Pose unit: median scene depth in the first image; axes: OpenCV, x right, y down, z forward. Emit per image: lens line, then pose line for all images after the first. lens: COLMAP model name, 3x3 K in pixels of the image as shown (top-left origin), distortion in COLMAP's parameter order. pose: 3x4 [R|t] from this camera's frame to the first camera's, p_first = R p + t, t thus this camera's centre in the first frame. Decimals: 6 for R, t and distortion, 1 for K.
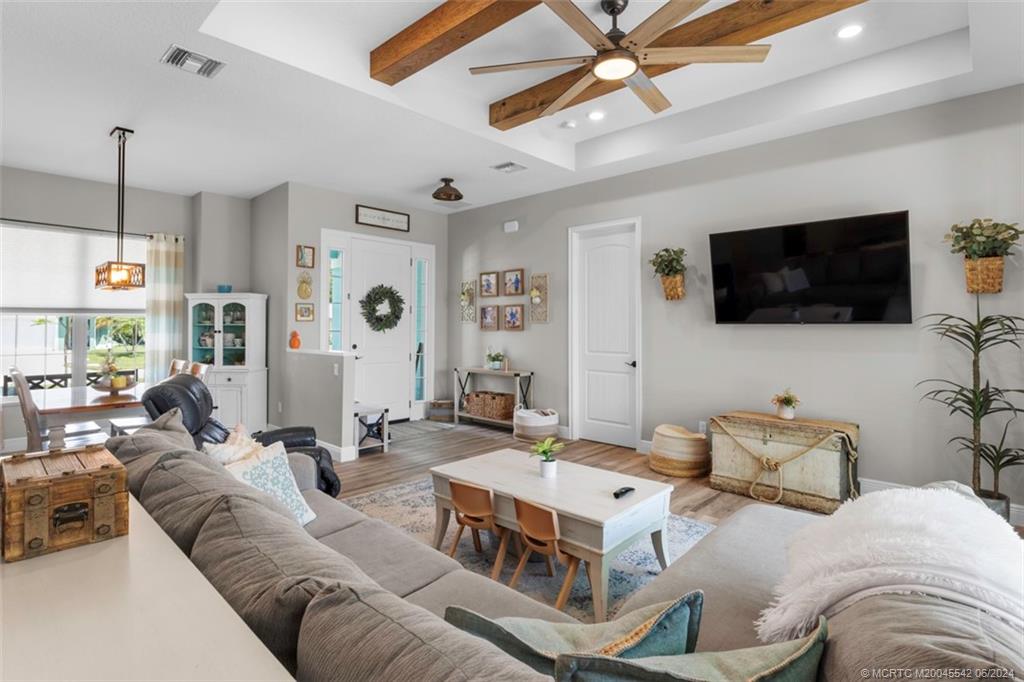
lens RADIAL K [[510.7, 0, 512.5], [0, 510.7, 321.8], [0, 0, 1]] dist [0.000021, 0.000013]
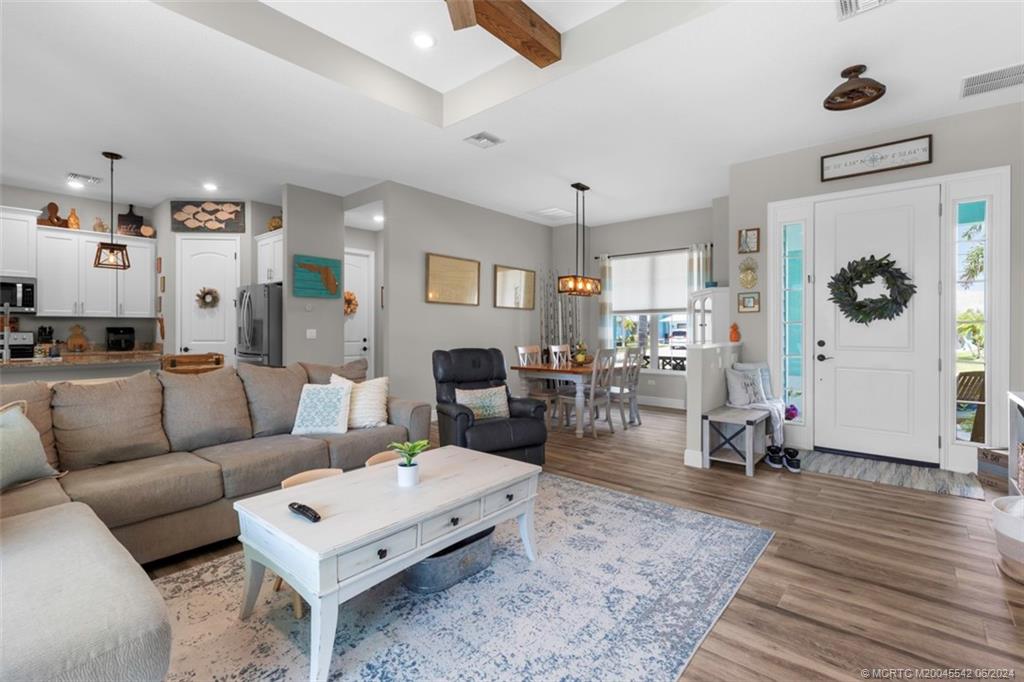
lens RADIAL K [[460.3, 0, 512.7], [0, 460.3, 332.3], [0, 0, 1]] dist [0.000487, 0.000079]
pose [[0.042736, 0.001823, -0.999085, 0.388038], [0.007462, 0.999970, 0.002144, 0.029149], [0.999059, -0.007546, 0.042721, 0.545635]]
